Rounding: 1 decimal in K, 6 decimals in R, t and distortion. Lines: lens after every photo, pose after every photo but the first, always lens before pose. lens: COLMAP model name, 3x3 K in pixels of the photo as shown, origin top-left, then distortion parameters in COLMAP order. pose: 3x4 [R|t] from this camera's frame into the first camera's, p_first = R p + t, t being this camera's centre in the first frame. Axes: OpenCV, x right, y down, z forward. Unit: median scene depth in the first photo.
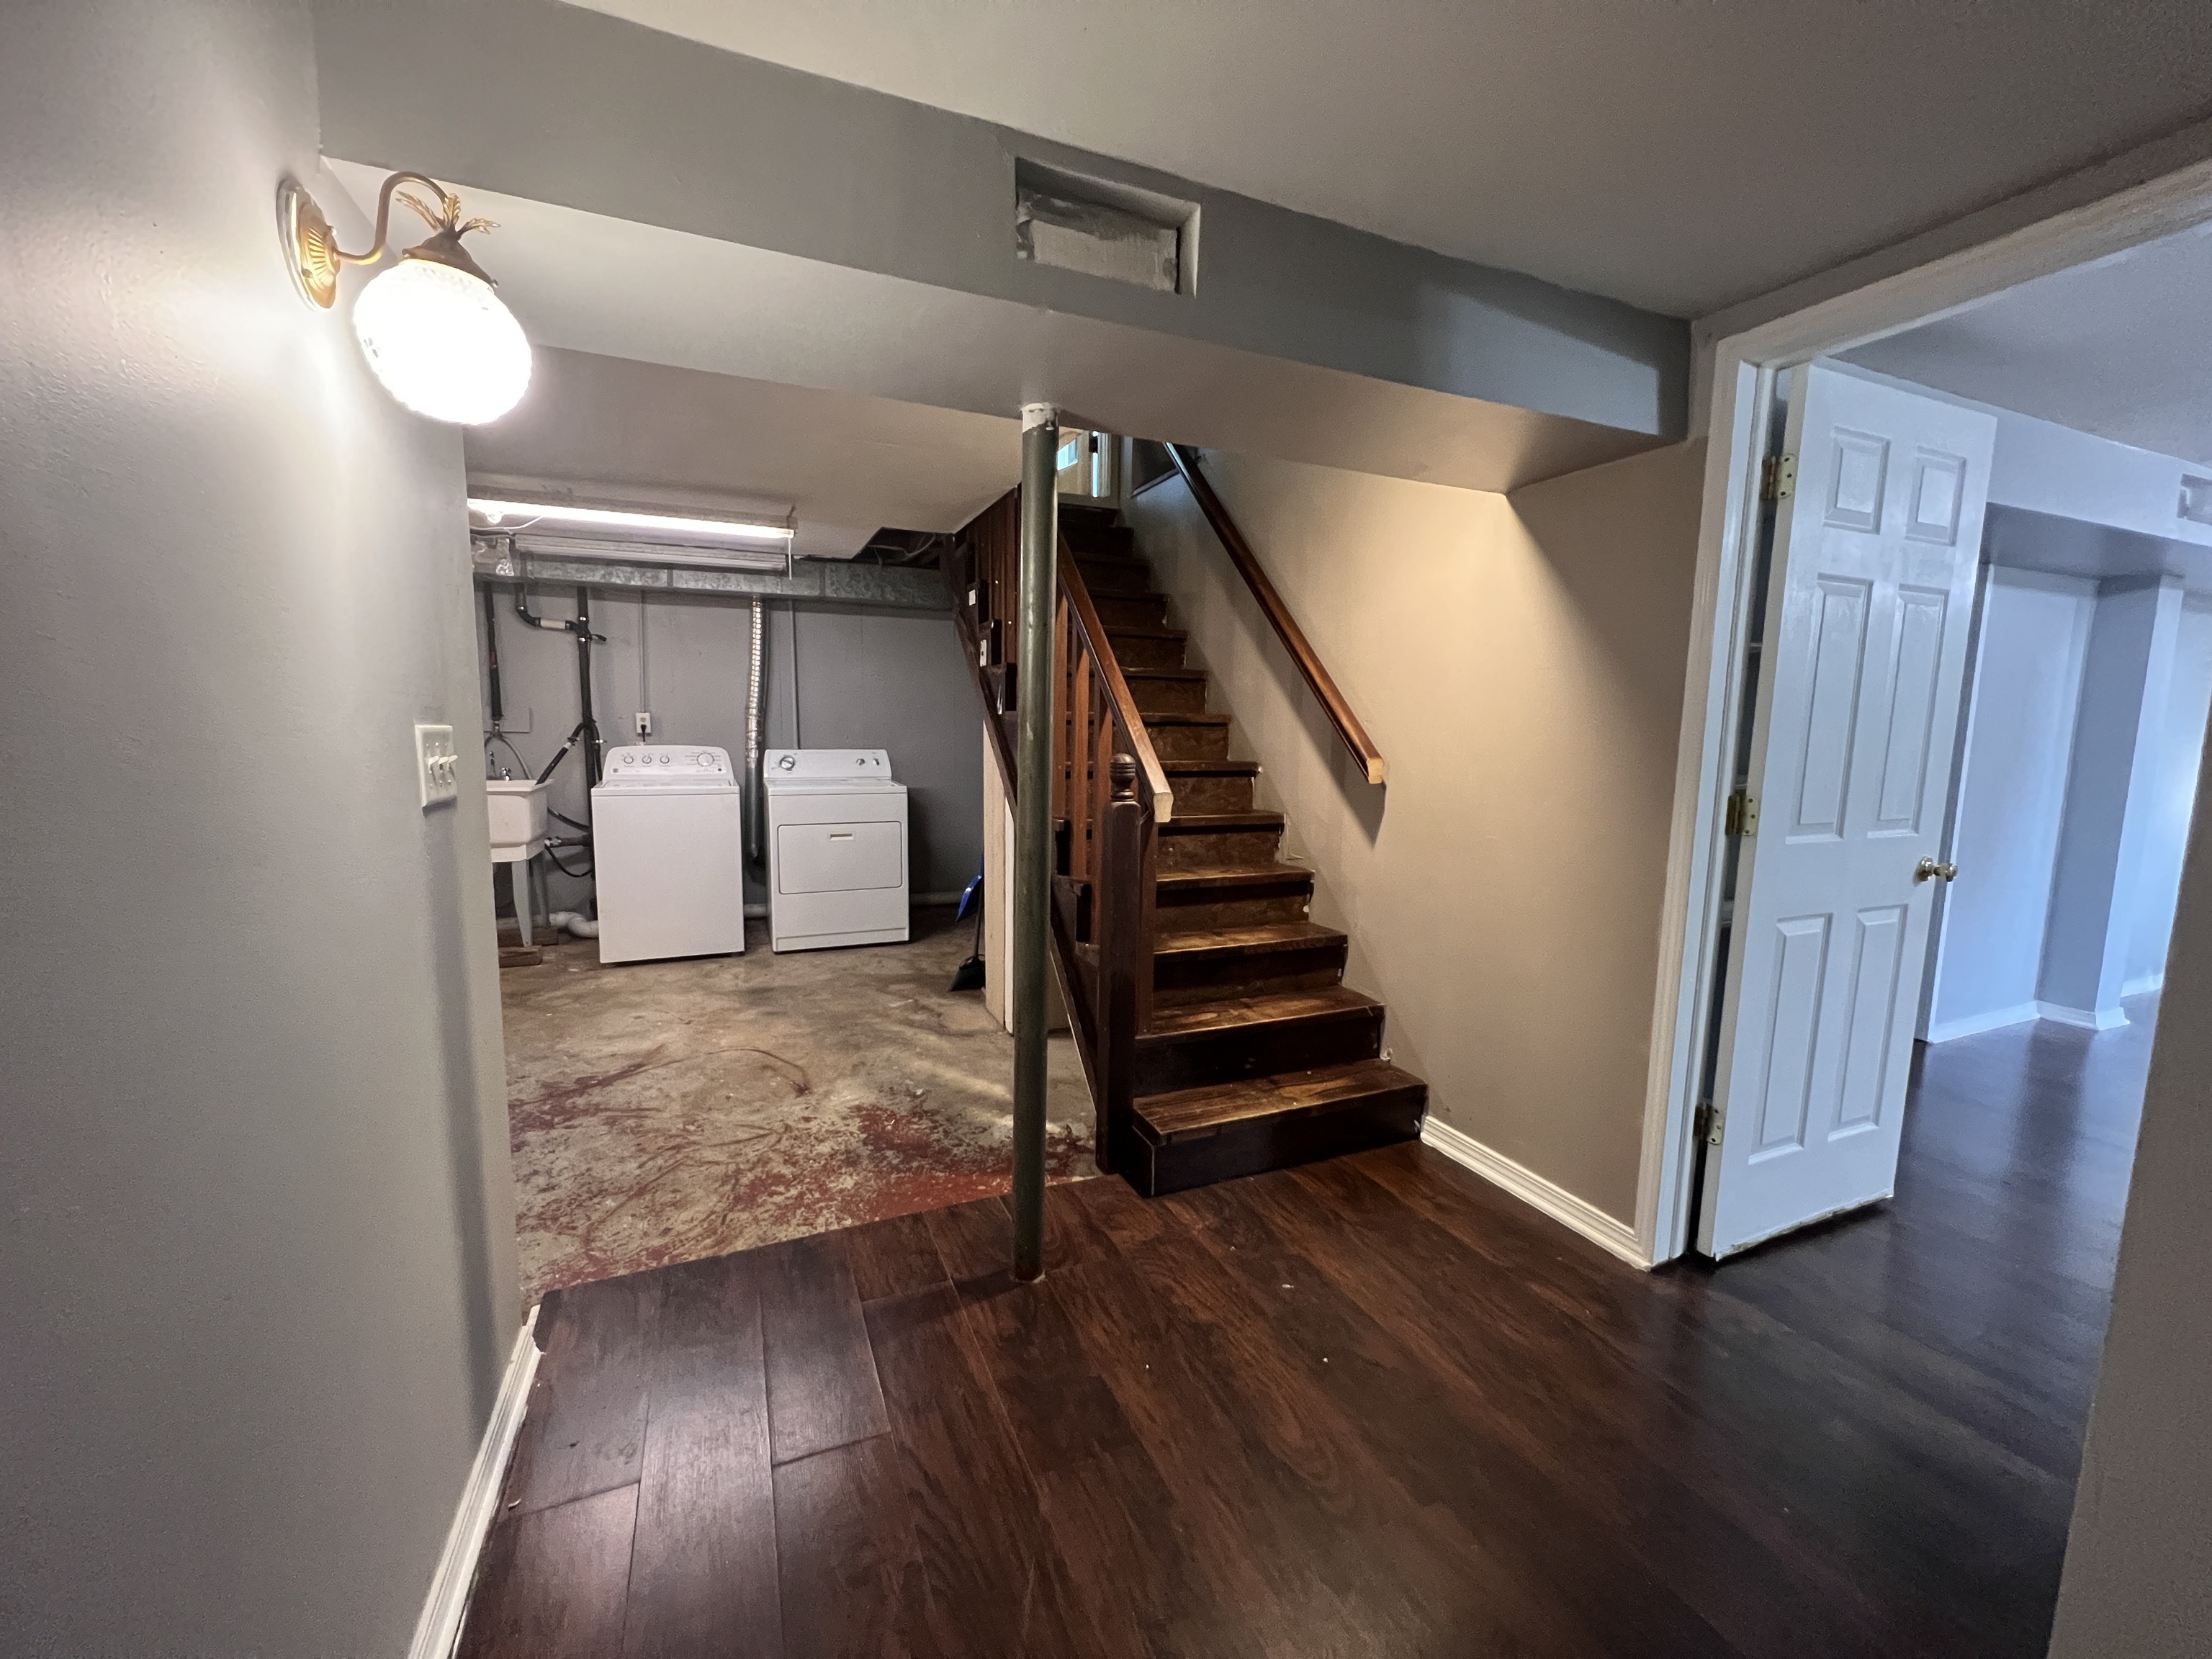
lens RADIAL K [[889.5, 0, 1116.2], [0, 889.5, 832.3], [0, 0, 1]] dist [-0.003369, 0.001567]
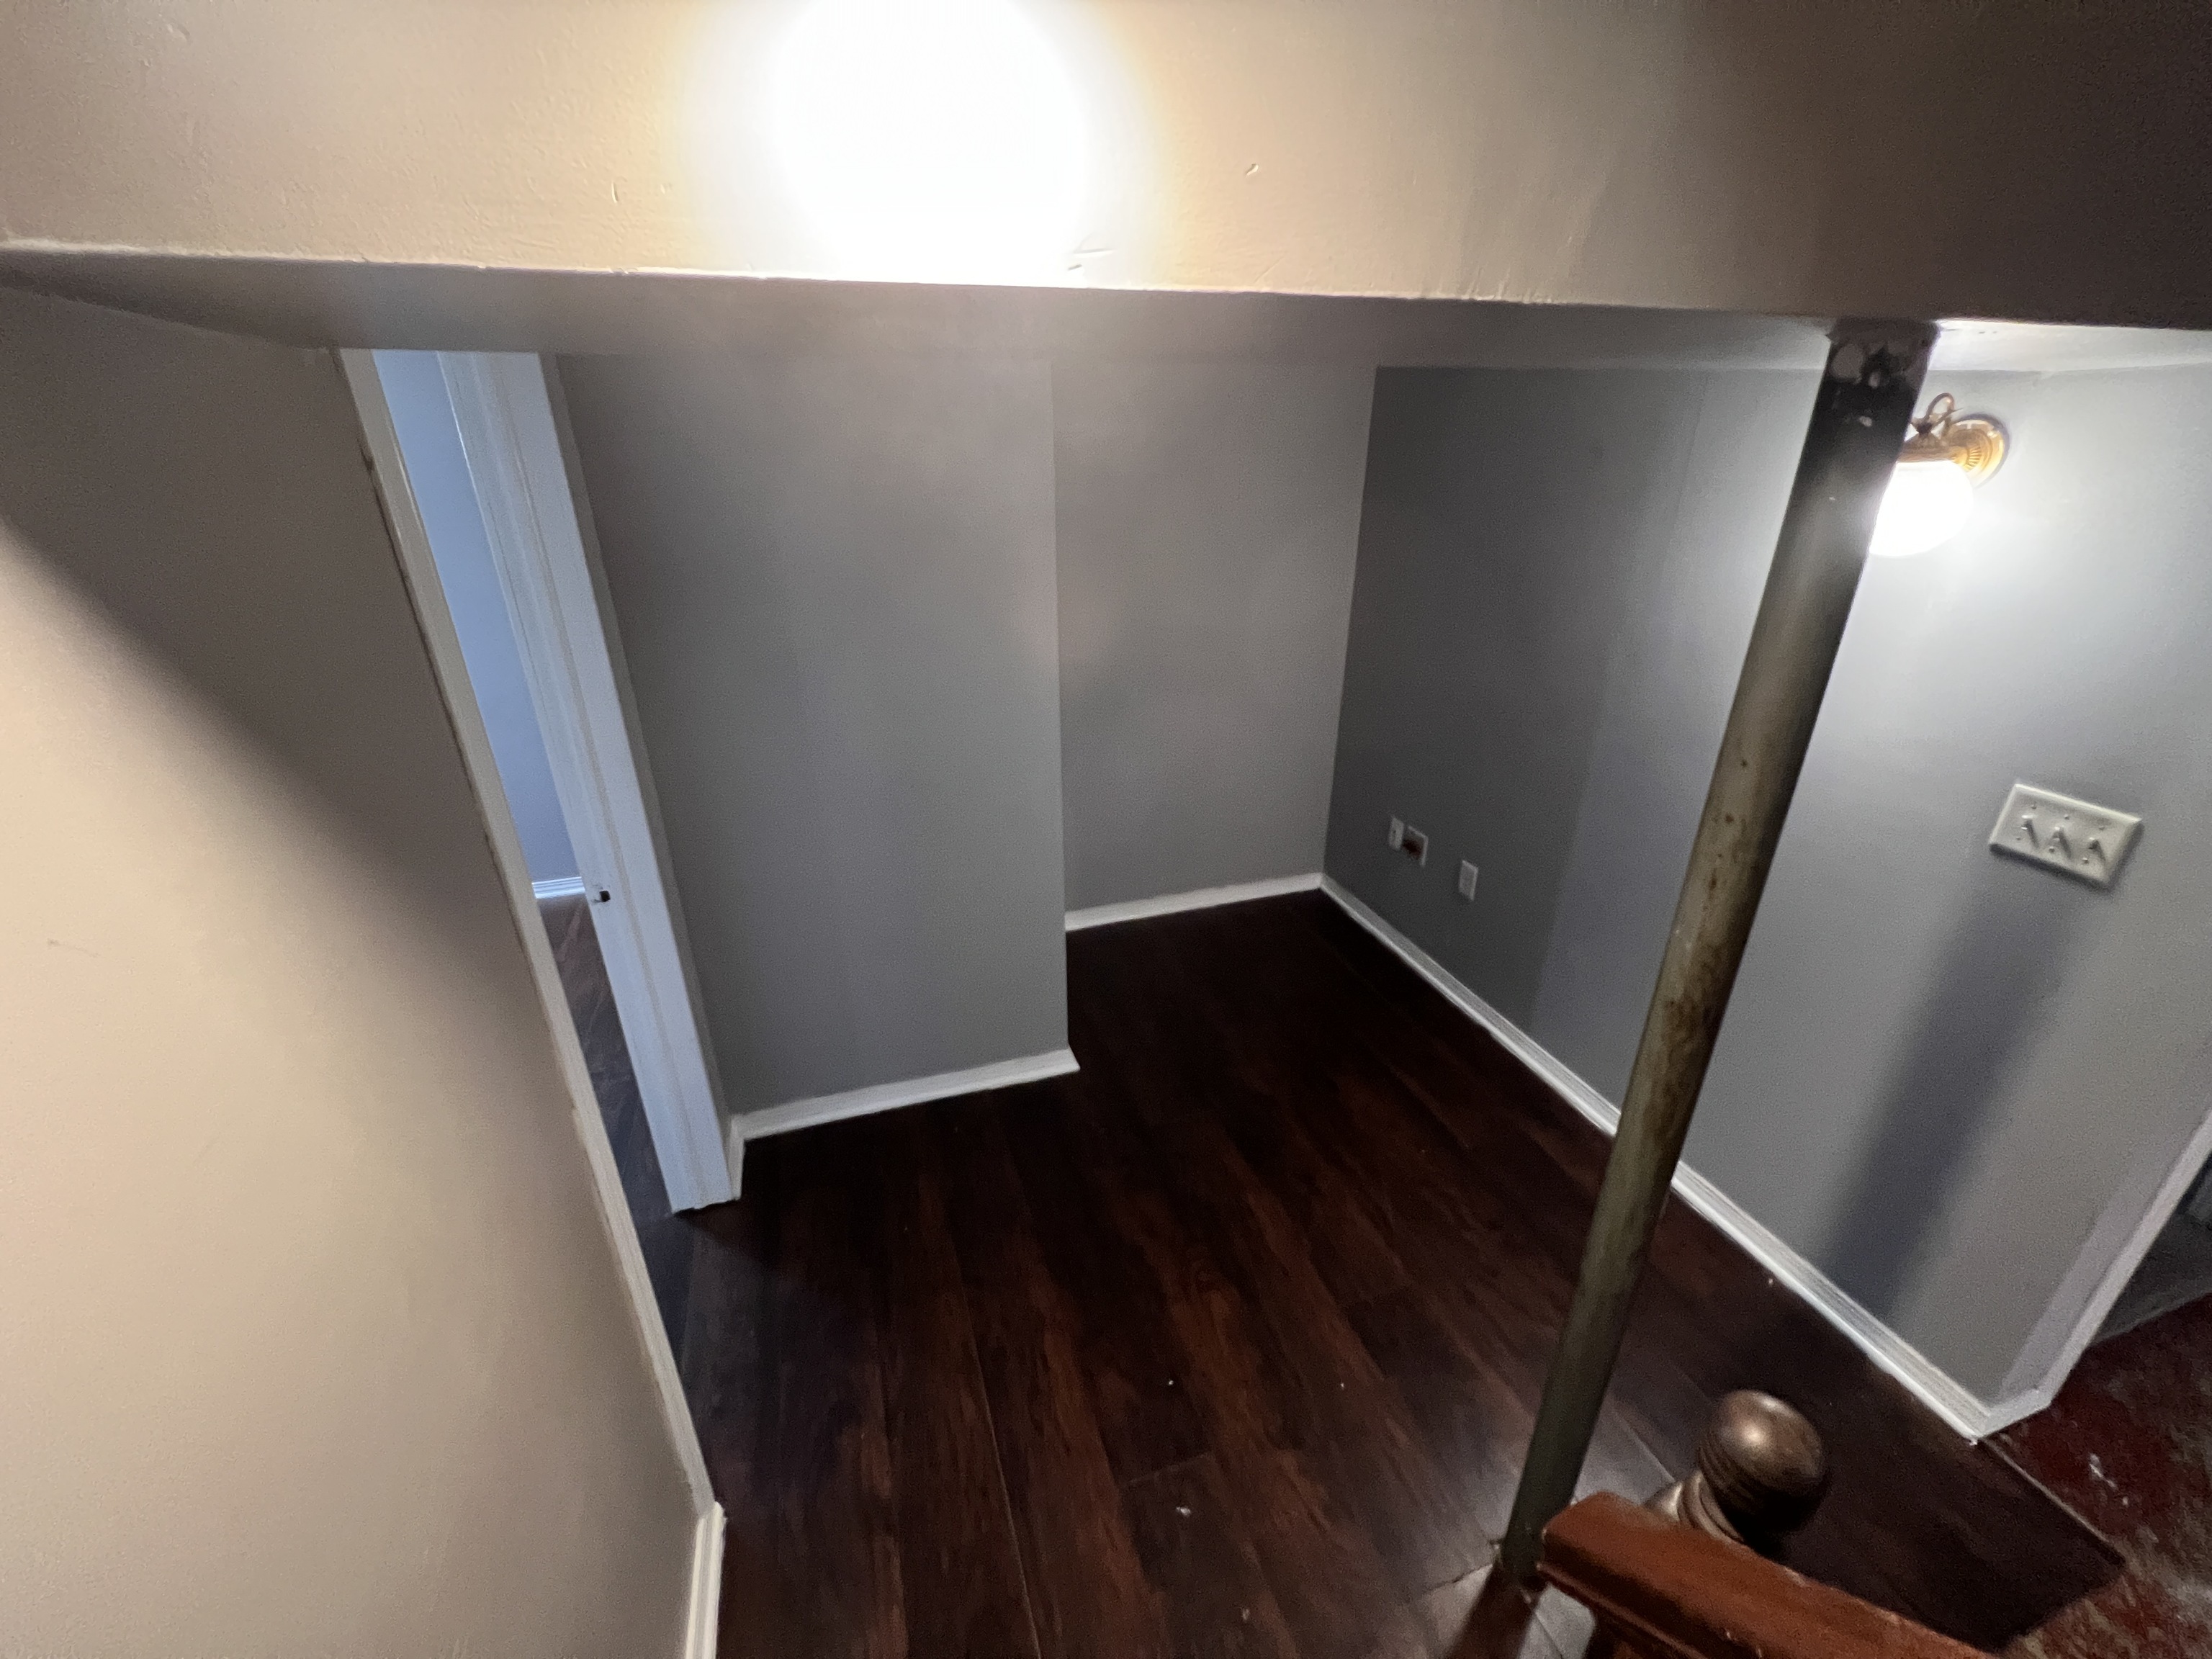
lens RADIAL K [[887.2, 0, 1104.4], [0, 887.2, 824.7], [0, 0, 1]] dist [-0.000377, -0.000039]
pose [[-0.995638, -0.049302, 0.079207, 0.259344], [-0.002195, 0.861118, 0.508400, -0.488930], [-0.093272, 0.506008, -0.857471, 1.557452]]
